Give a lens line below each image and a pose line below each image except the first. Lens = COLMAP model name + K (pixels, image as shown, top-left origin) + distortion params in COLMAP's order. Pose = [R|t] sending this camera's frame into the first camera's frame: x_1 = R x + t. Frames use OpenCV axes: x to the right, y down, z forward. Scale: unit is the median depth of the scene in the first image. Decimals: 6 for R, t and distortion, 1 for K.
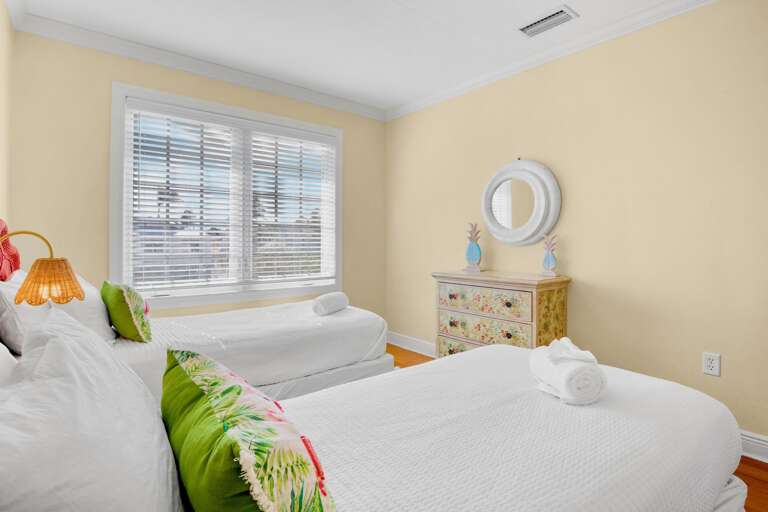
lens RADIAL K [[377.8, 0, 385.6], [0, 377.8, 252.5], [0, 0, 1]] dist [-0.020112, 0.000897]
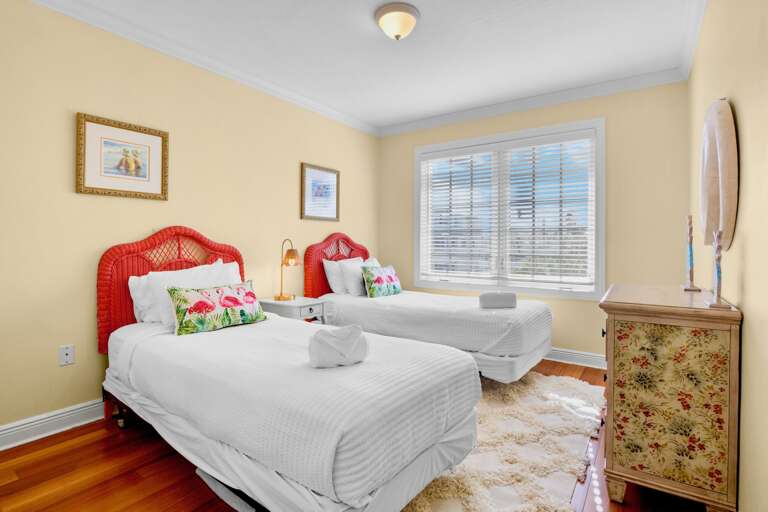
lens RADIAL K [[377.8, 0, 386.7], [0, 377.8, 249.3], [0, 0, 1]] dist [-0.020112, 0.000897]
pose [[0.295382, 0.014541, -0.955269, 0.853977], [-0.031689, 0.999483, 0.005415, -0.008928], [0.954854, 0.028672, 0.295690, 0.388787]]
